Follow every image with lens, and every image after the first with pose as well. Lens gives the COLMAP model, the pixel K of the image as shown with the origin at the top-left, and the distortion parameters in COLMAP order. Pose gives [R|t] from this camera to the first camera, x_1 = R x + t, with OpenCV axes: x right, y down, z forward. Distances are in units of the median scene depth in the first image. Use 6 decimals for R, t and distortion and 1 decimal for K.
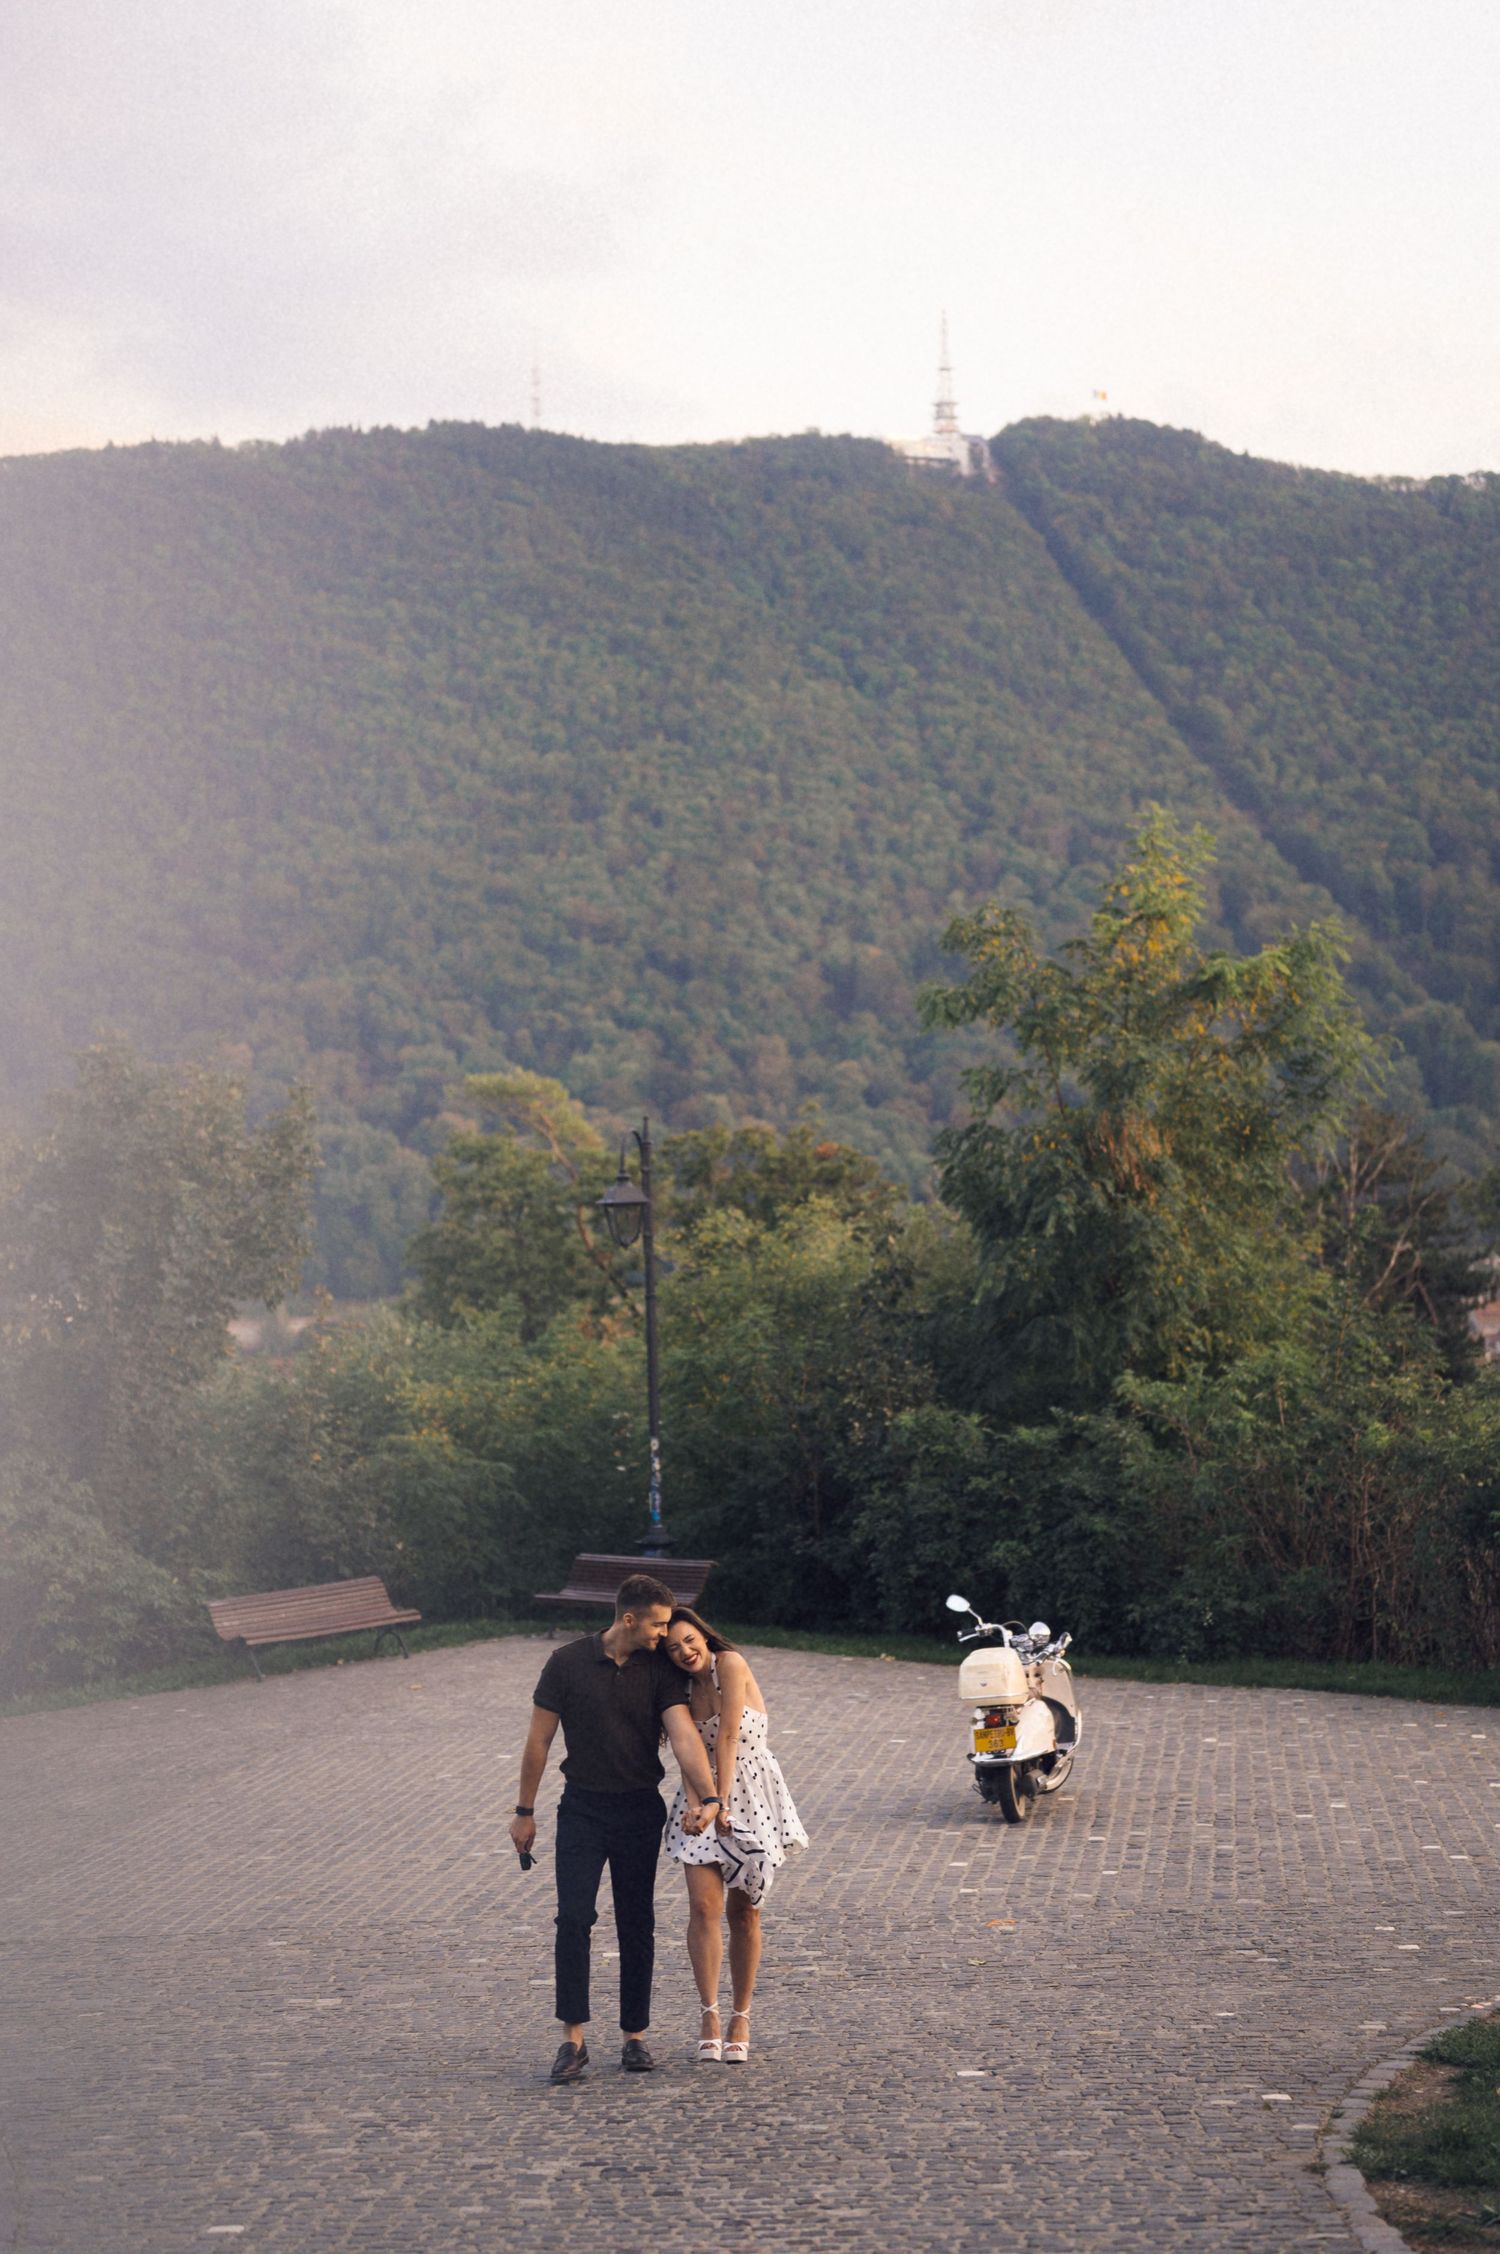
lens RADIAL K [[3429.6, 0, 748.2], [0, 3429.6, 1129.2], [0, 0, 1]] dist [-0.046247, 0.000000]
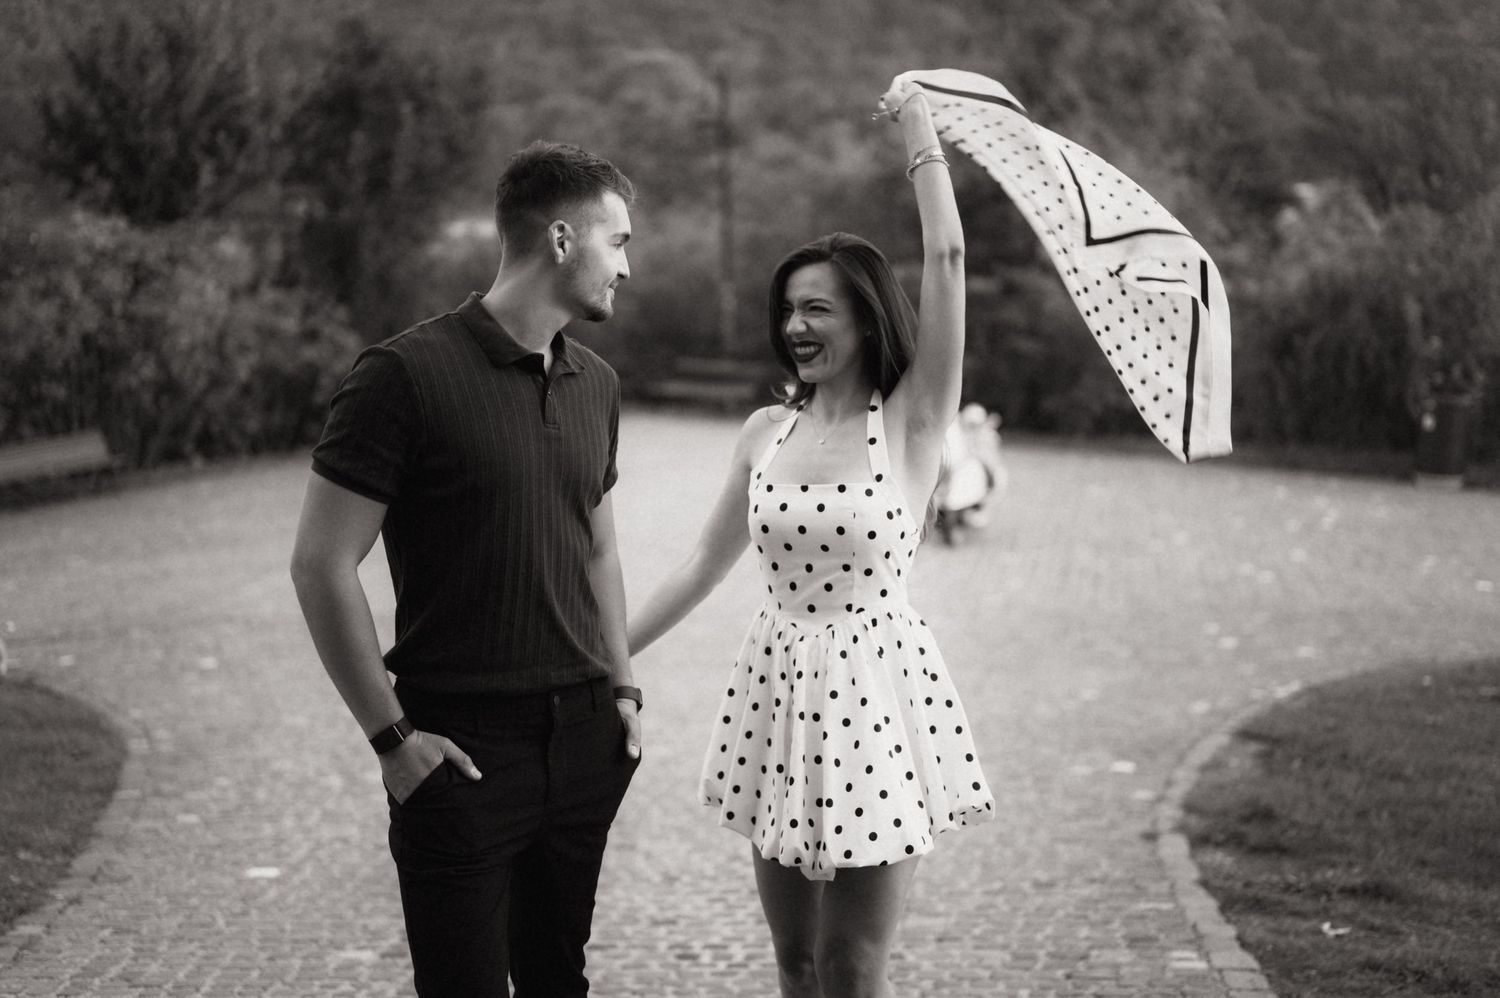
lens RADIAL K [[2103.2, 0, 752.1], [0, 2103.2, 497.4], [0, 0, 1]] dist [-0.076702, 0.000000]
pose [[0.999321, 0.013964, -0.034101, 0.040474], [-0.007536, 0.983307, 0.181800, 0.040625], [0.036071, -0.181419, 0.982744, 0.236288]]
